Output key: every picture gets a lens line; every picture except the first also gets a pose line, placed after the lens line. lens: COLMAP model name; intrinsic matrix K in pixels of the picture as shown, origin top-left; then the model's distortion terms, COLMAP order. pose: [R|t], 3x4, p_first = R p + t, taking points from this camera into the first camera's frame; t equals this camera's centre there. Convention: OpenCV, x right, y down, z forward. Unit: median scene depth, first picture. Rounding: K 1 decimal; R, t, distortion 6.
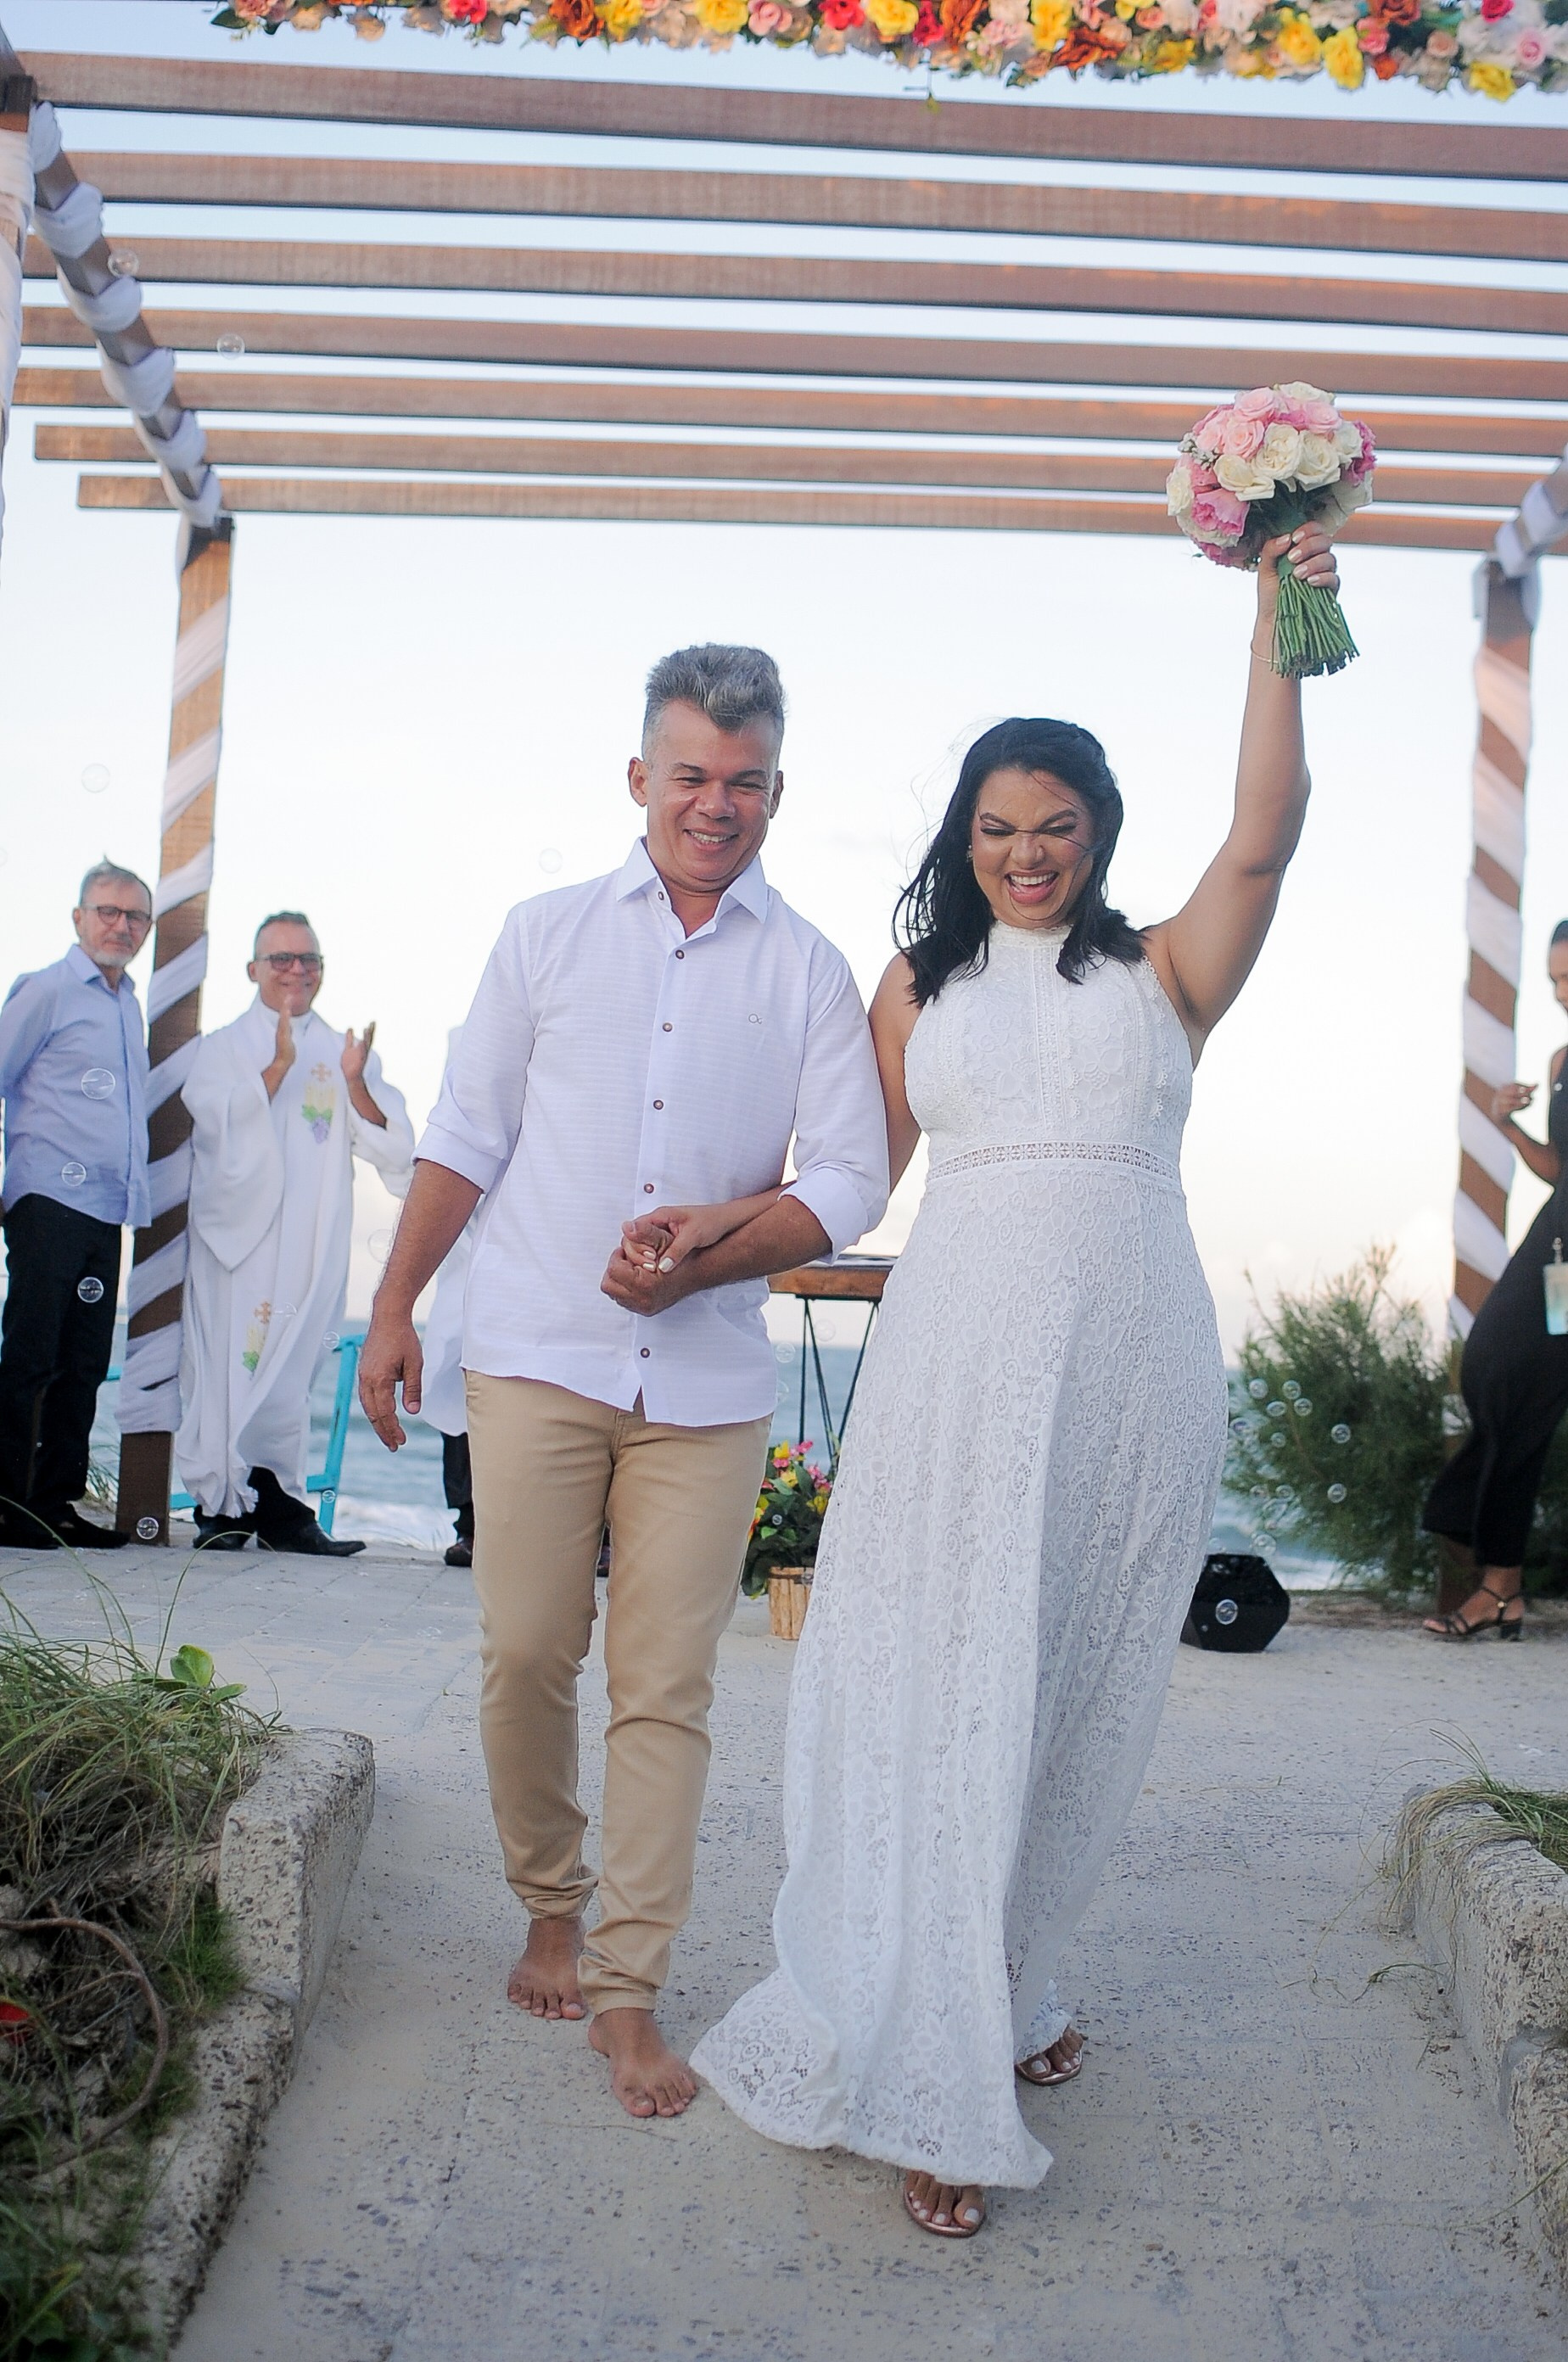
lens RADIAL K [[3686.2, 0, 781.8], [0, 3686.2, 1176.9], [0, 0, 1]] dist [-0.151744, 0.000000]
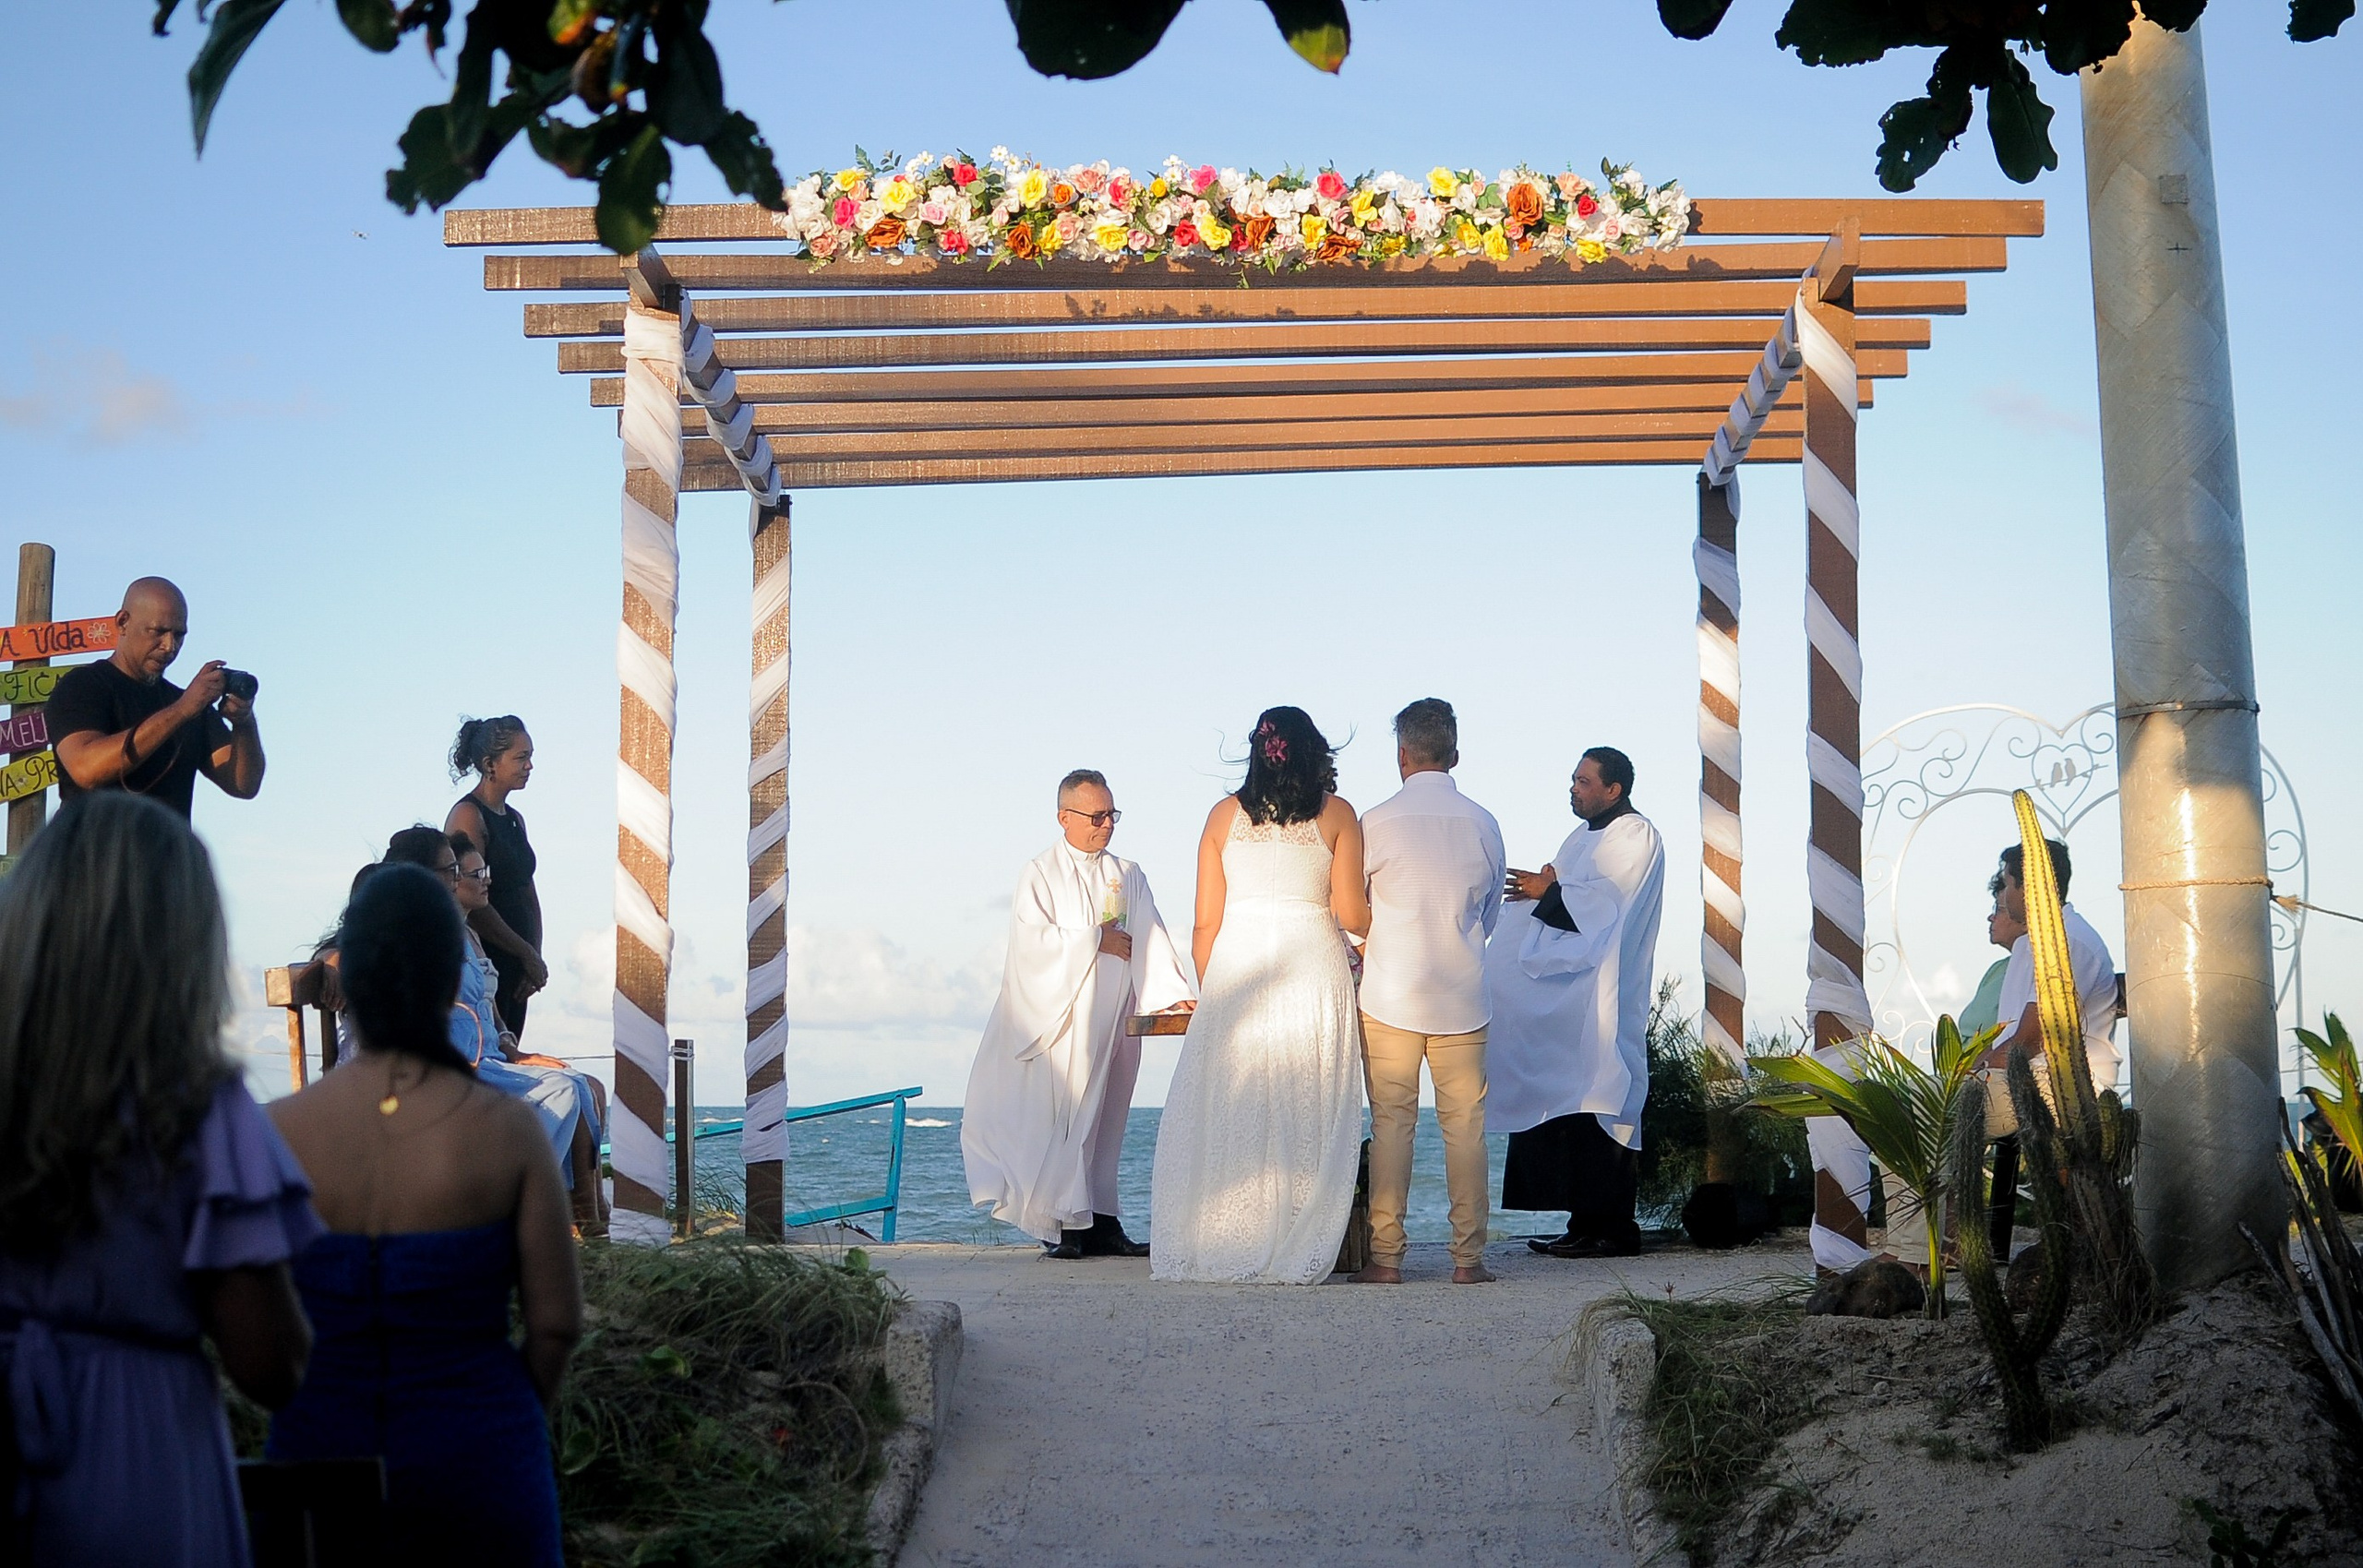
lens RADIAL K [[3687.3, 0, 1182.5], [0, 3687.3, 787.5], [0, 0, 1]] dist [-0.151744, 0.000000]
pose [[0.998034, -0.058527, -0.022405, 0.048752], [0.057534, 0.997432, -0.042646, -0.005839], [0.024844, 0.041273, 0.998839, -0.812641]]
